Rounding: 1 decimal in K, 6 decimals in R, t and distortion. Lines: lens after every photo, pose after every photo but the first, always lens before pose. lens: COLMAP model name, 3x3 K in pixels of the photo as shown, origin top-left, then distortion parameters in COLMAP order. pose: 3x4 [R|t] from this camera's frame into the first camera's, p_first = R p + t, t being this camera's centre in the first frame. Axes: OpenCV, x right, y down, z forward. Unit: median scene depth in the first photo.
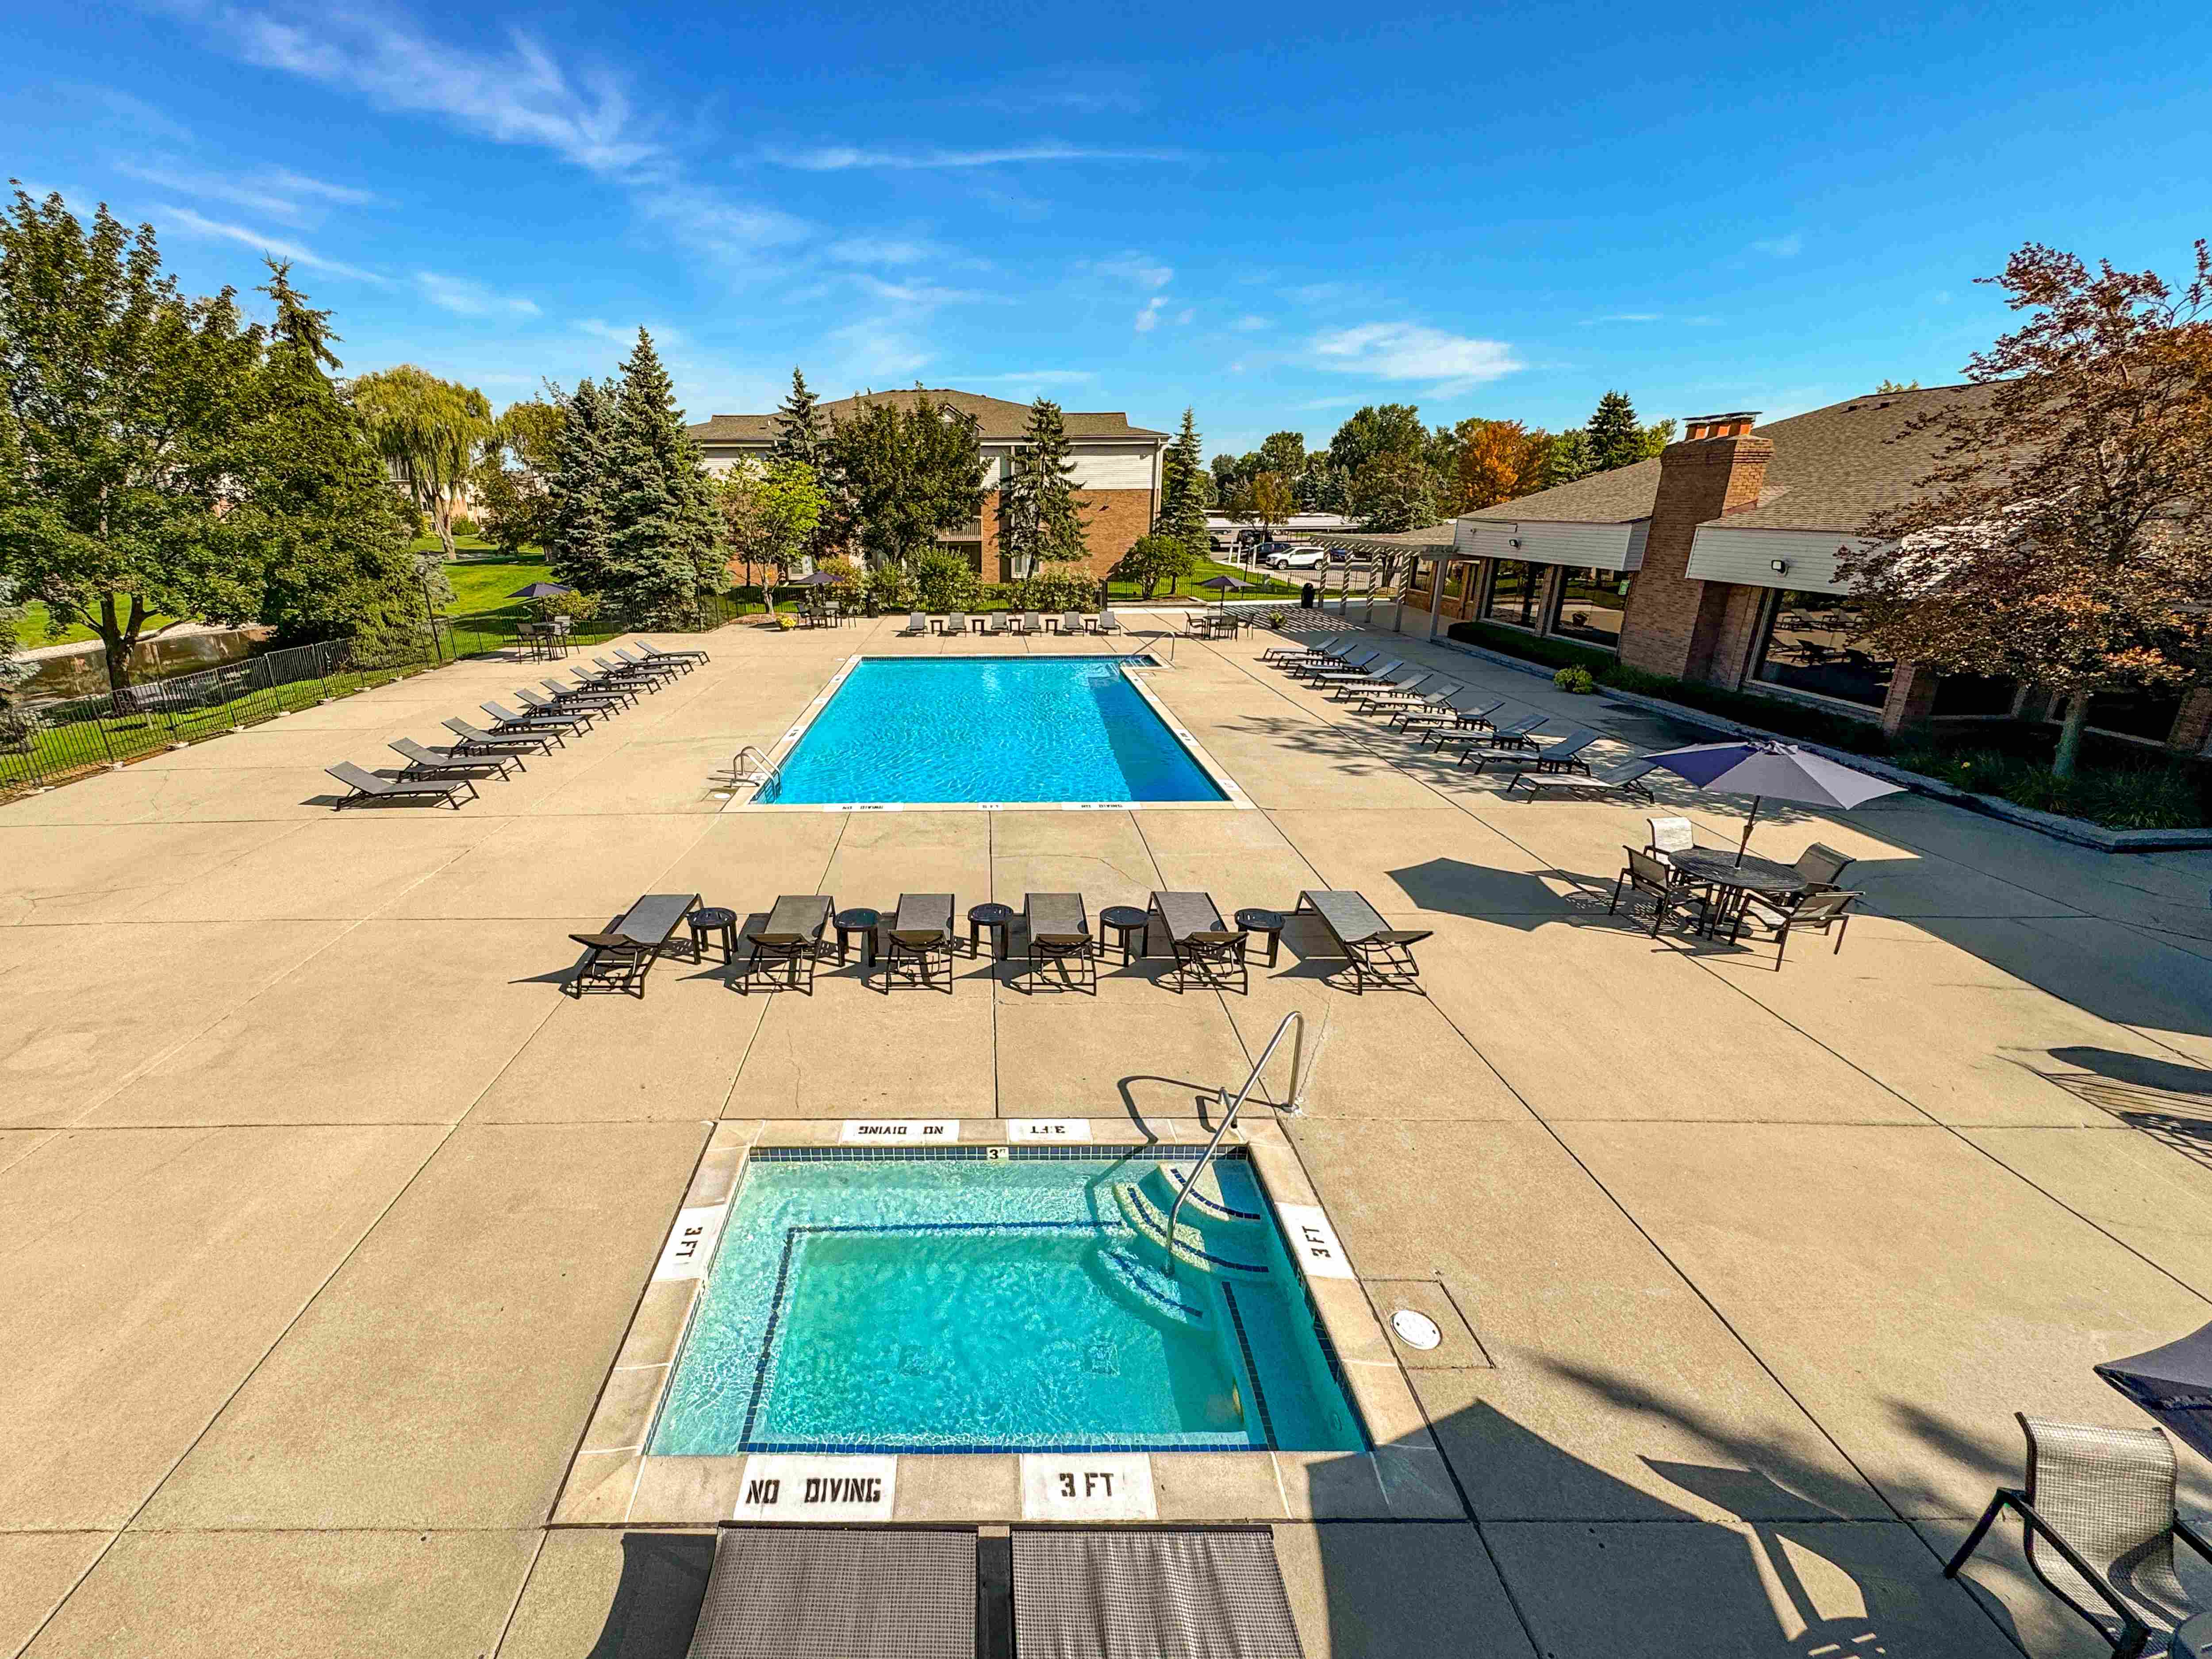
lens RADIAL K [[1001.6, 0, 982.3], [0, 1001.6, 867.5], [0, 0, 1]] dist [0.013657, -0.011891]
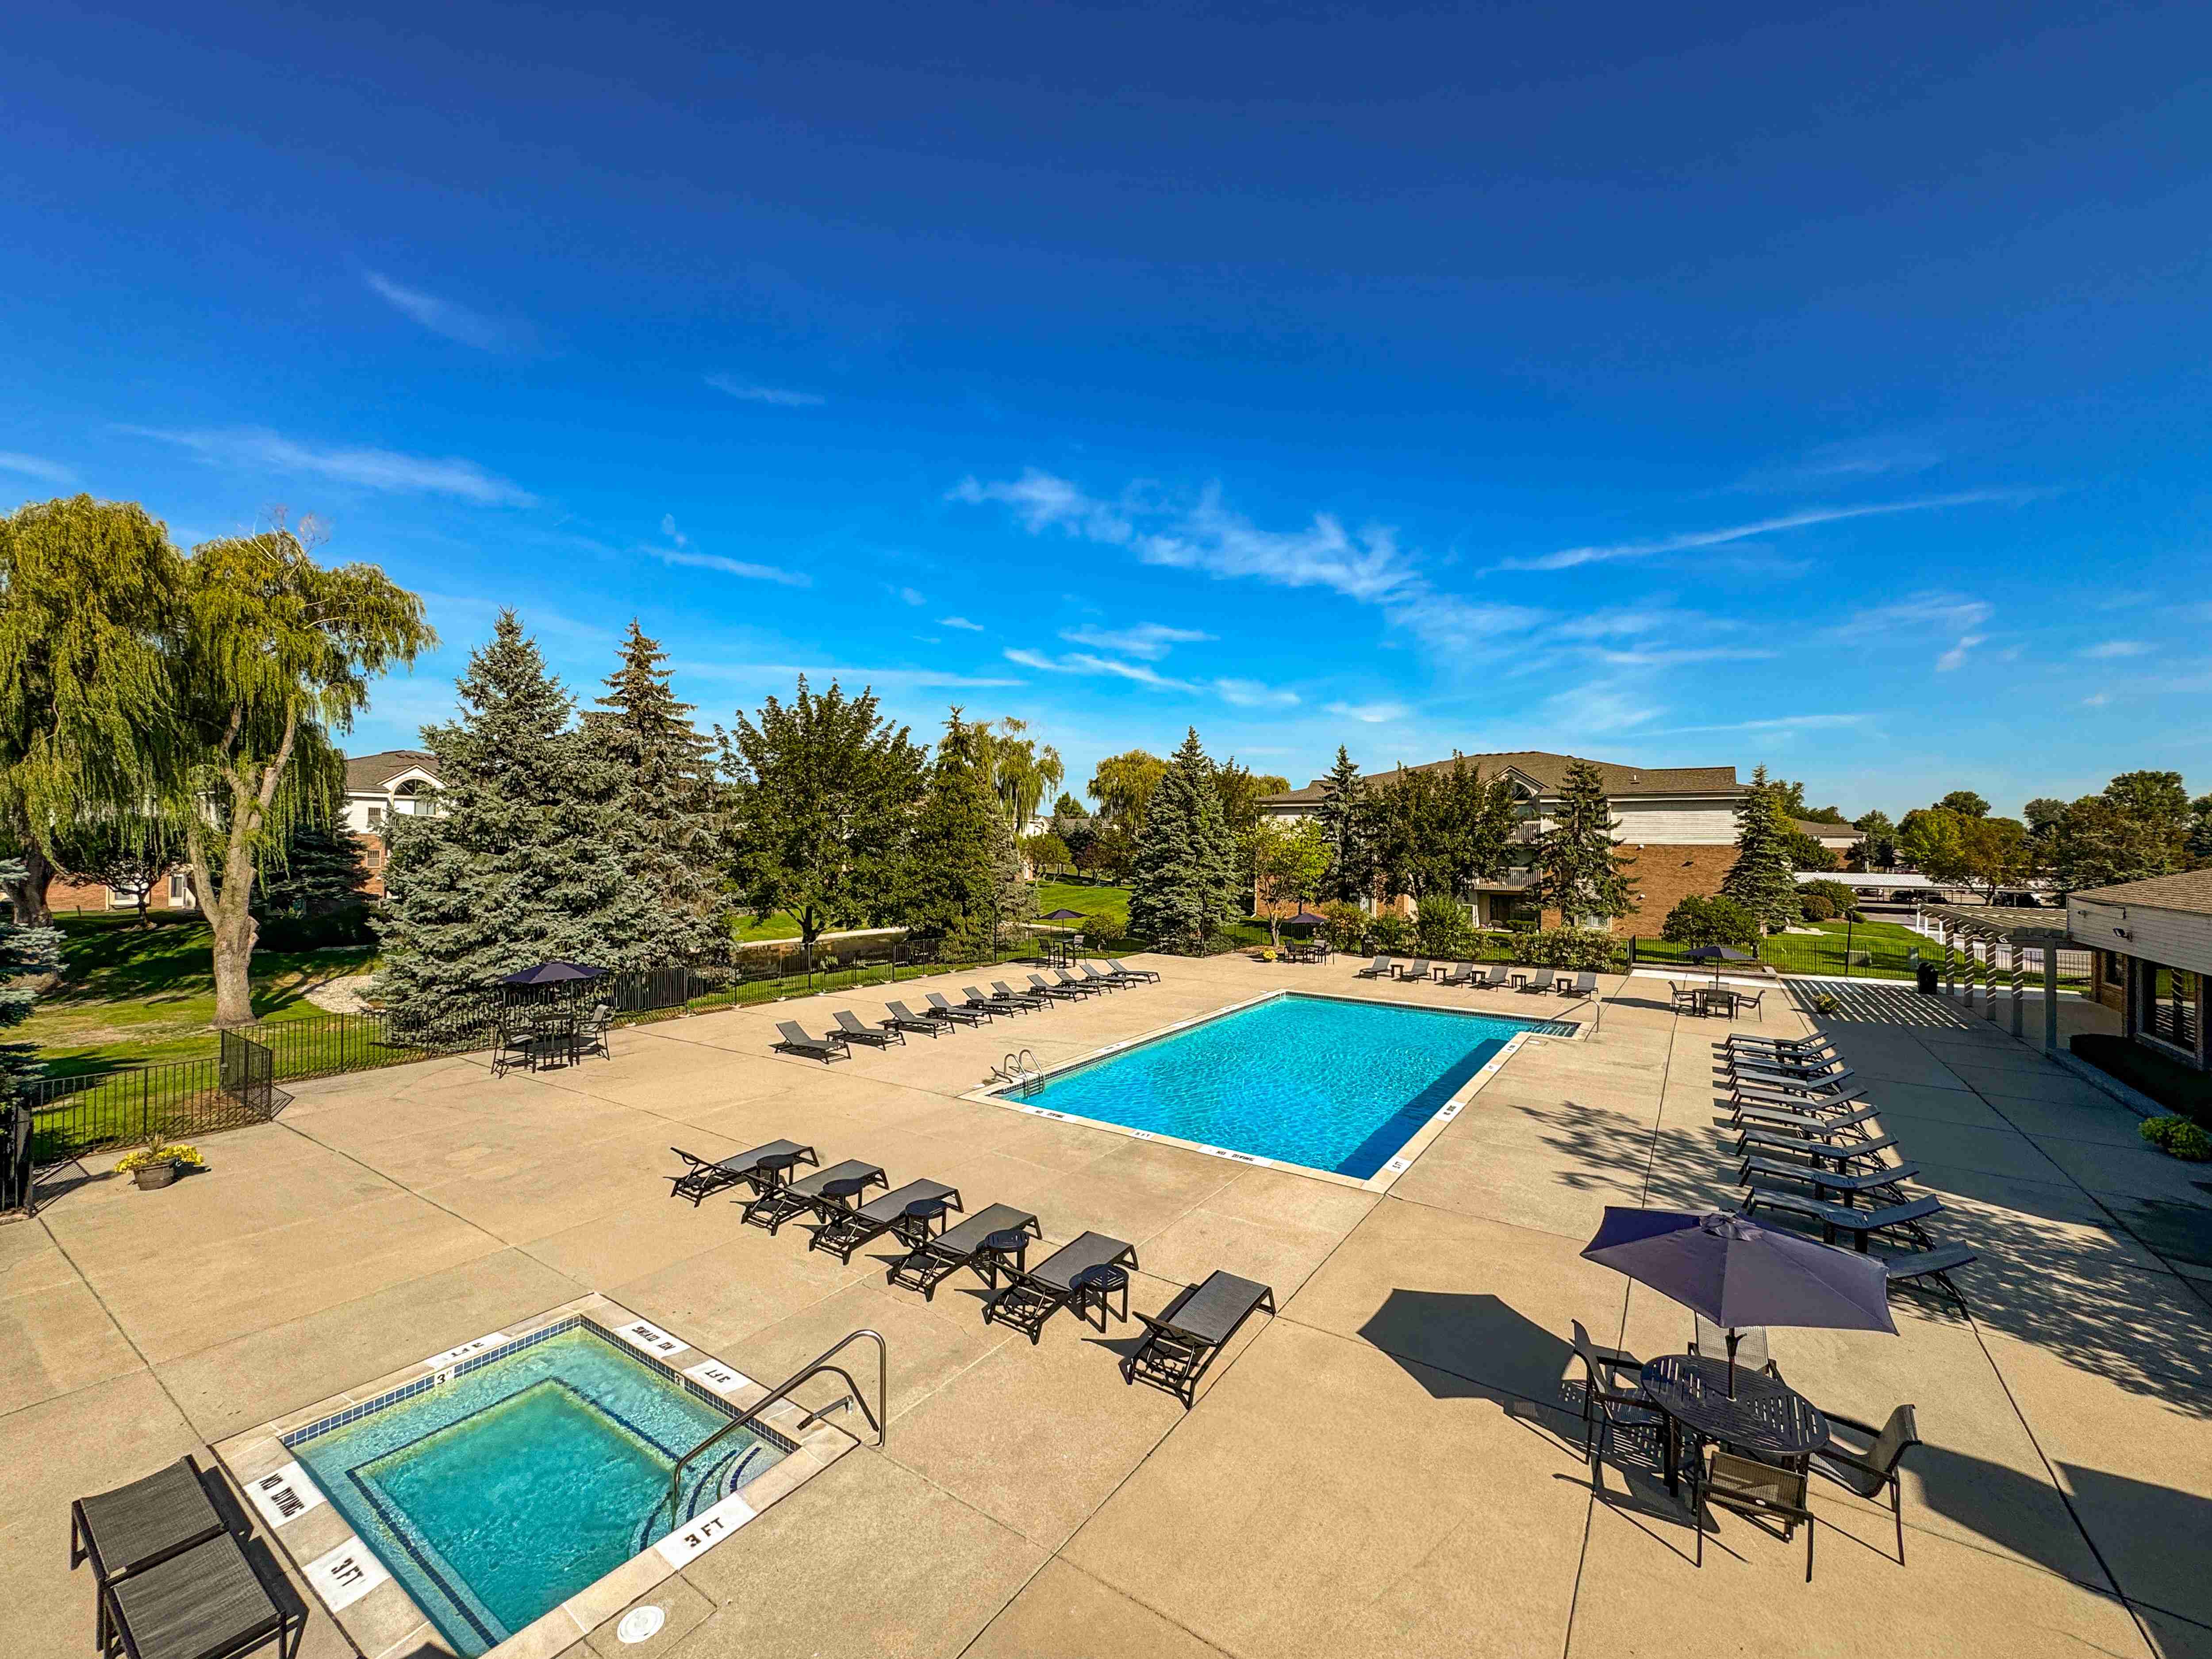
lens RADIAL K [[939.5, 0, 1060.1], [0, 939.5, 836.7], [0, 0, 1]] dist [-0.001715, -0.000949]
pose [[0.809531, 0.010331, -0.586986, 0.185727], [-0.213500, 0.936565, -0.277962, -0.021598], [0.546879, 0.350341, 0.760384, 0.023005]]
